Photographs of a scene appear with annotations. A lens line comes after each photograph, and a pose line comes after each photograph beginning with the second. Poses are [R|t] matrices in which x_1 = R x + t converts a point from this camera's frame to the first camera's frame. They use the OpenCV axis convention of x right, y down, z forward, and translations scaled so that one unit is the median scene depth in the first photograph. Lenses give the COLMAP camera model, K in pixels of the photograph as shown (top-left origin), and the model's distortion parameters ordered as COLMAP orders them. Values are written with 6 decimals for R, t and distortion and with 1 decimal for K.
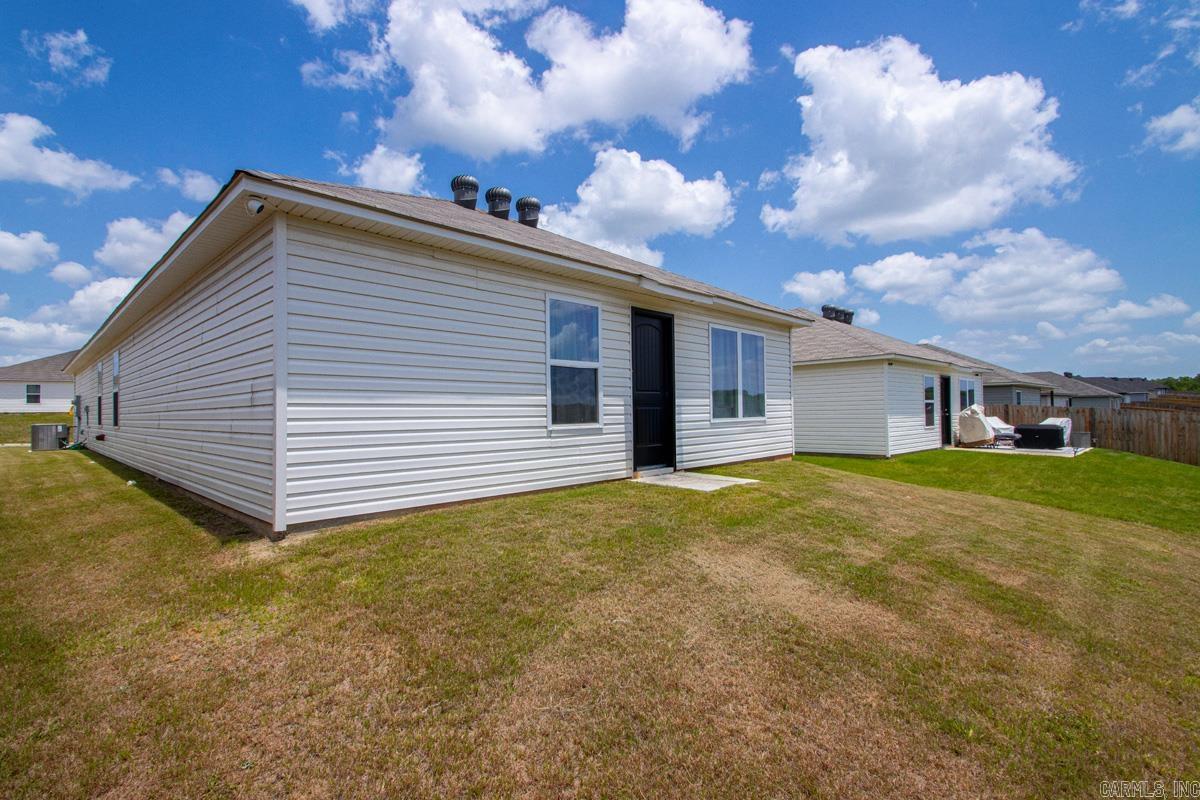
lens RADIAL K [[550.1, 0, 592.4], [0, 550.1, 404.6], [0, 0, 1]] dist [0.019462, -0.020557]
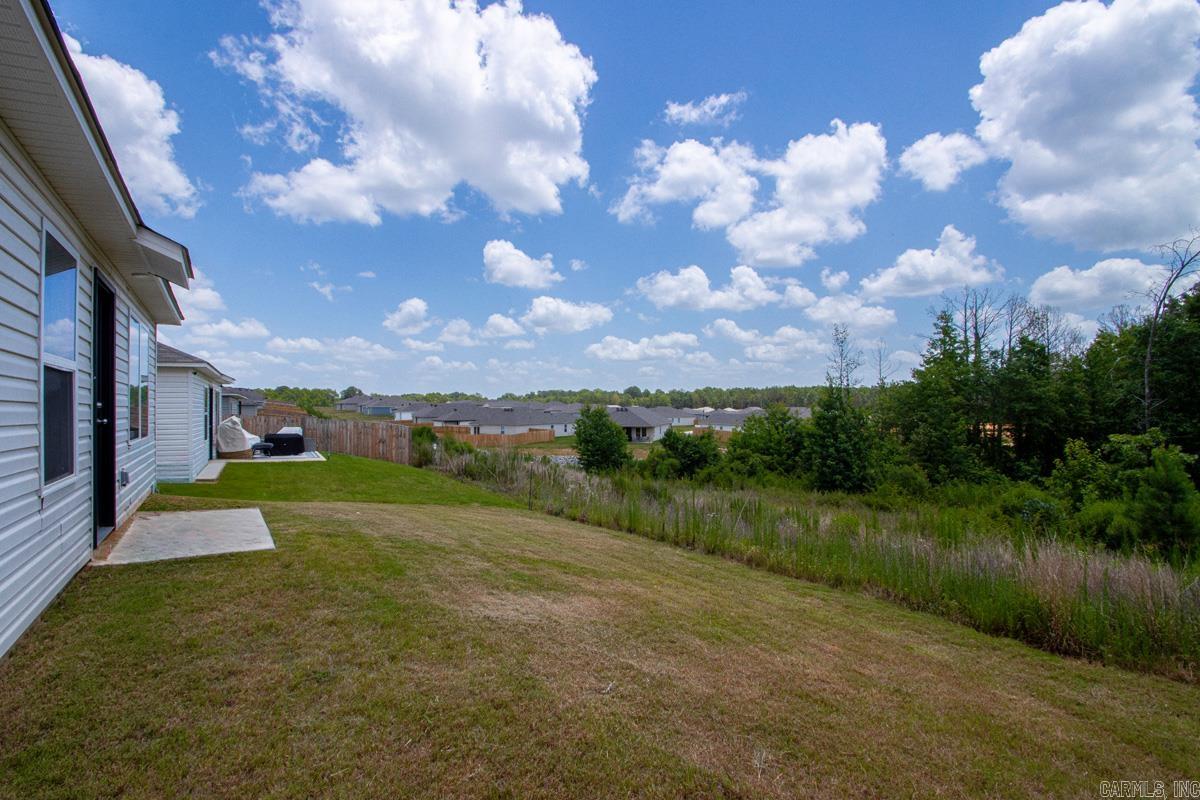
lens RADIAL K [[551.6, 0, 595.1], [0, 551.6, 418.8], [0, 0, 1]] dist [0.012644, -0.016448]
pose [[0.216584, -0.007285, 0.976237, -0.157653], [-0.008806, 0.999917, 0.009416, -0.010142], [-0.976224, -0.010636, 0.216502, 0.137798]]
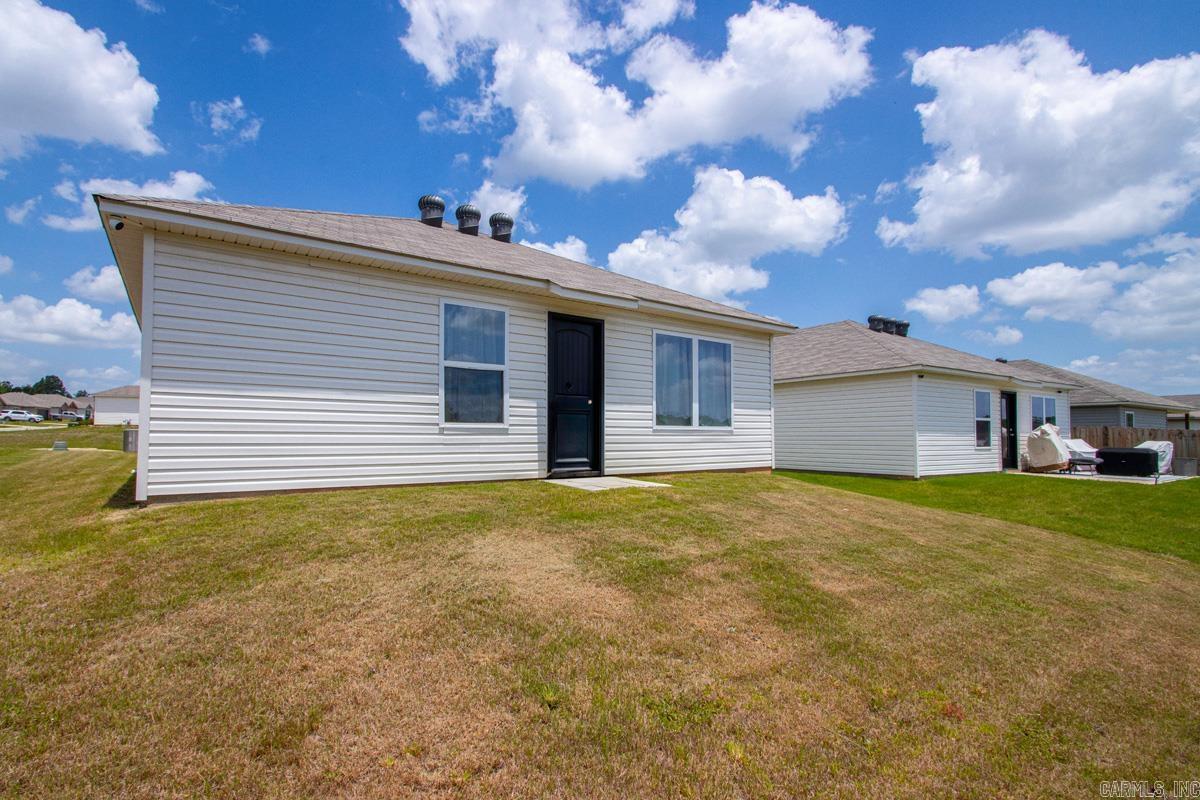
lens RADIAL K [[551.6, 0, 595.1], [0, 551.6, 418.8], [0, 0, 1]] dist [0.012644, -0.016448]
pose [[0.984864, 0.007737, -0.173157, 0.135833], [-0.011047, 0.999774, -0.018161, 0.015715], [0.172977, 0.019799, 0.984727, 0.002940]]
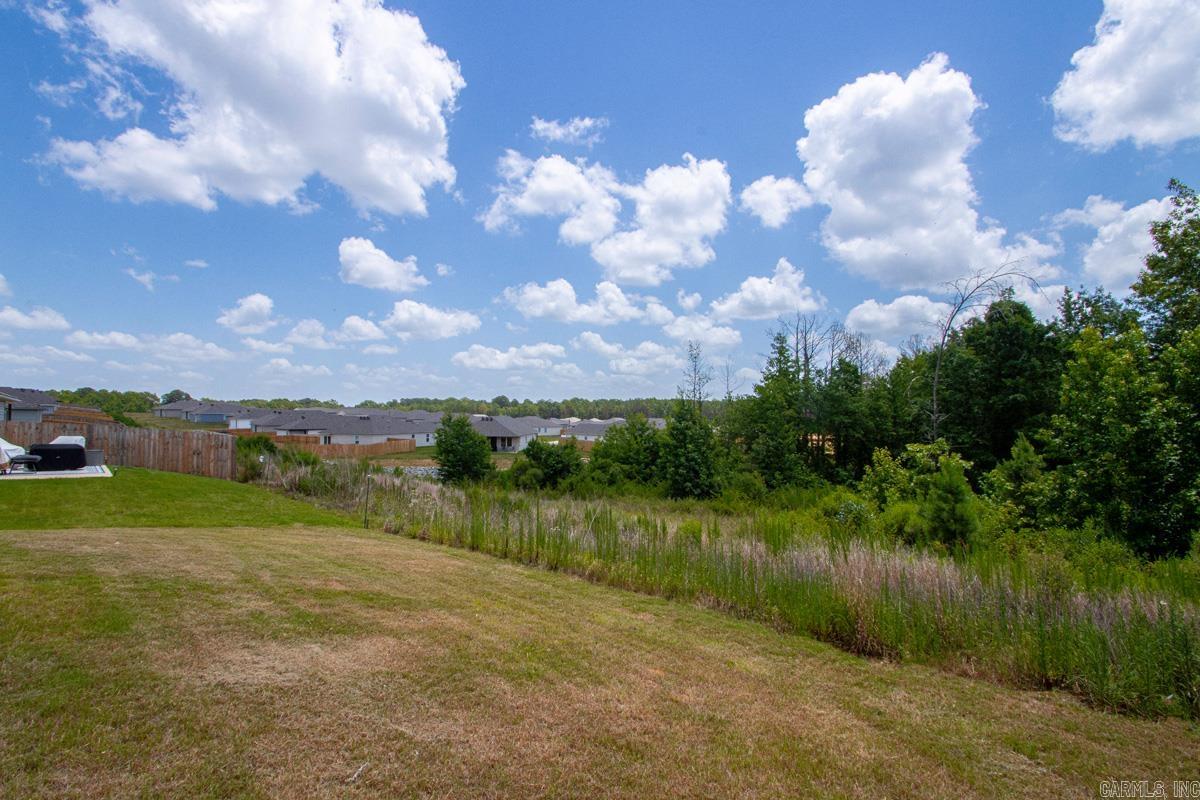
lens RADIAL K [[550.1, 0, 592.4], [0, 550.1, 404.6], [0, 0, 1]] dist [0.019462, -0.020557]
pose [[-0.014239, 0.036487, 0.999233, -0.130908], [-0.015762, 0.999202, -0.036711, -0.010227], [-0.999774, -0.016273, -0.013653, 0.117865]]
